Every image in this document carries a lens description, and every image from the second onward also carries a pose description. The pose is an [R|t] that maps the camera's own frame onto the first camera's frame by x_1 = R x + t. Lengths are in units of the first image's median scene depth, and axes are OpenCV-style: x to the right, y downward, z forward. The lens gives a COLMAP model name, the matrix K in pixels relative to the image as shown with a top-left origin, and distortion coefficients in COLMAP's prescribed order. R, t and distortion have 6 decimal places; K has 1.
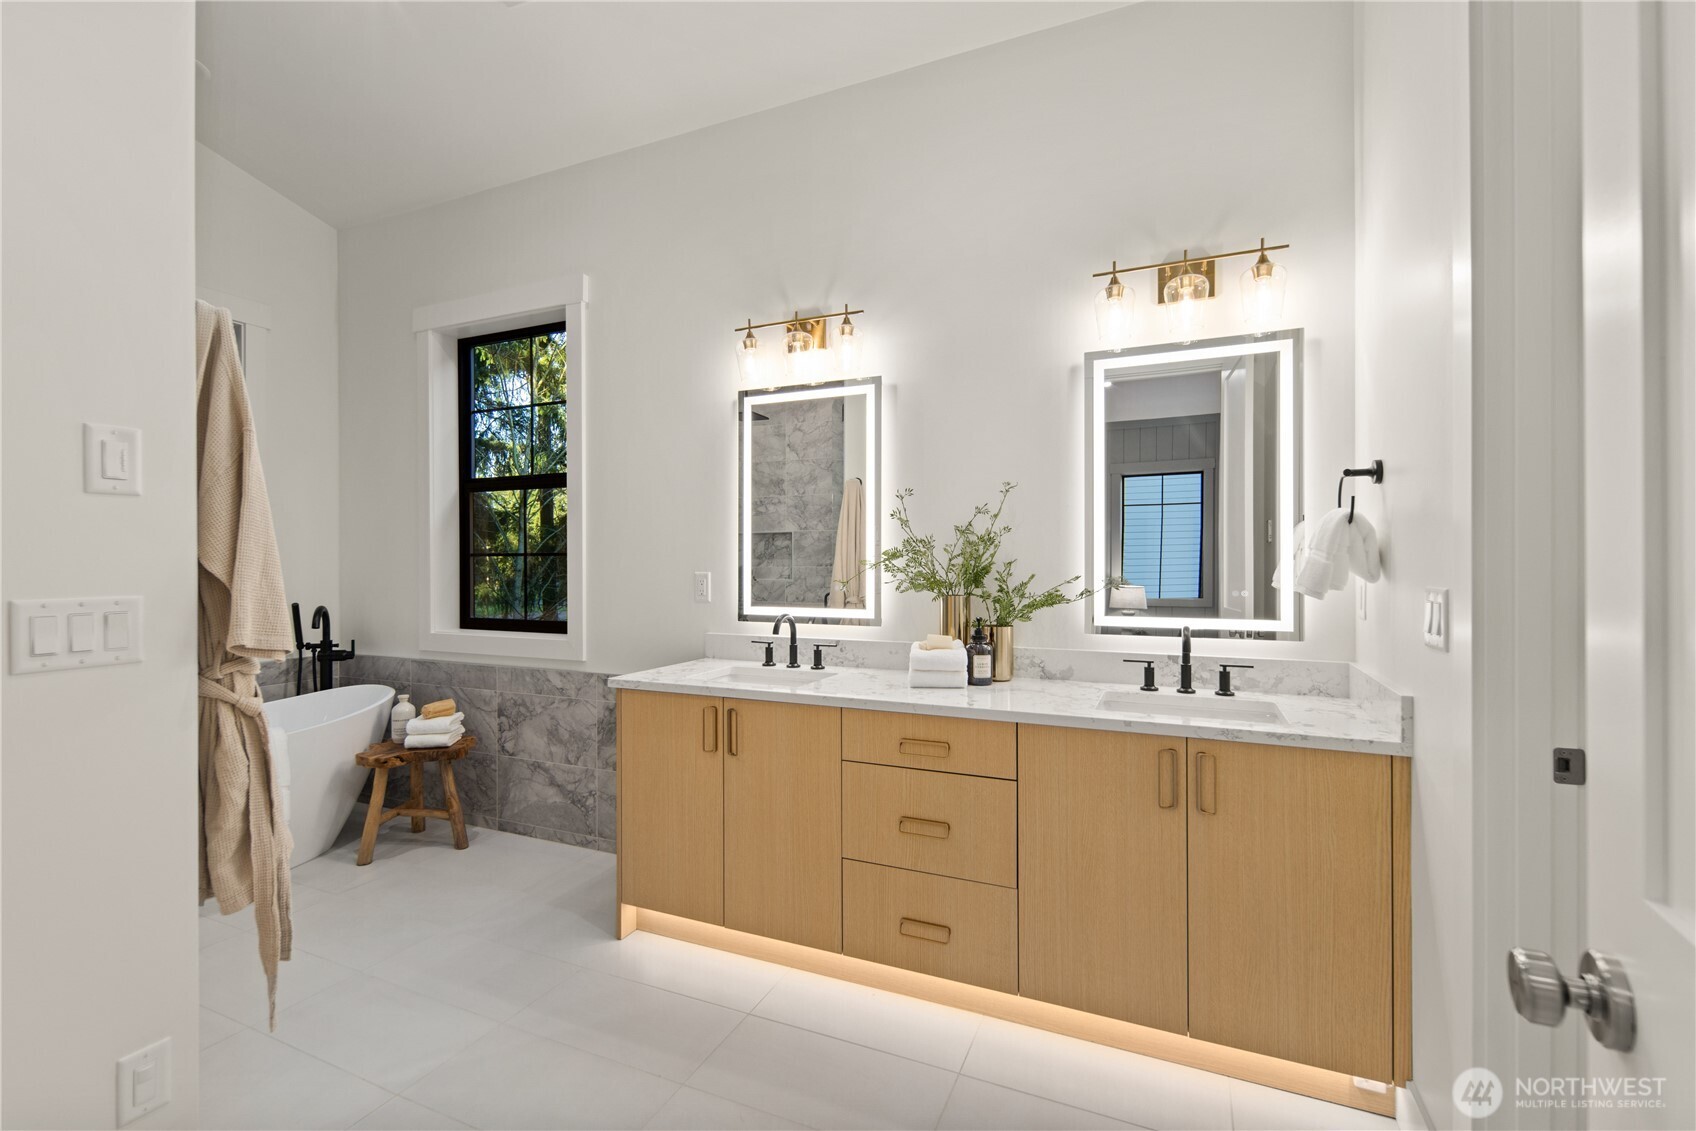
lens RADIAL K [[739.1, 0, 850.8], [0, 739.1, 562.2], [0, 0, 1]] dist [0.005491, -0.001794]
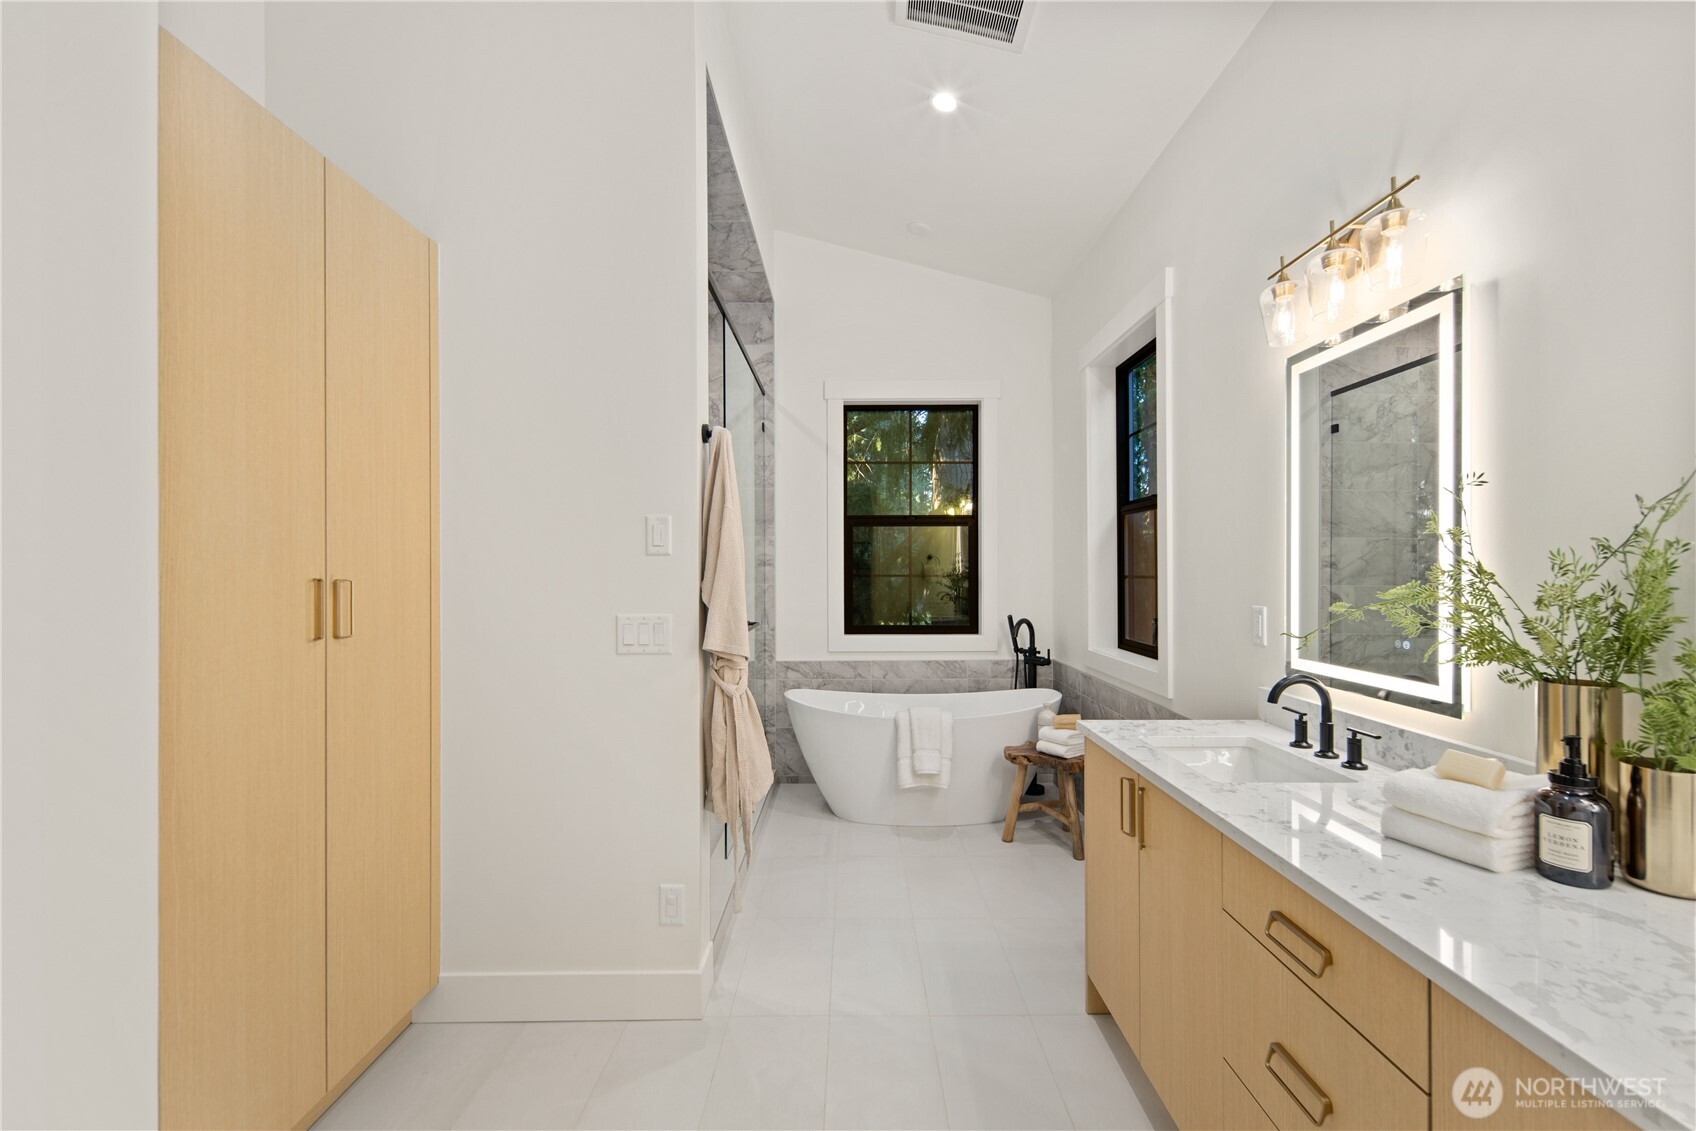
lens RADIAL K [[739.1, 0, 850.6], [0, 739.1, 569.9], [0, 0, 1]] dist [0.005491, -0.001794]
pose [[0.404296, -0.000252, -0.914628, 0.354779], [0.001052, 0.999999, 0.000190, -0.026534], [0.914628, -0.001039, 0.404296, 0.334260]]
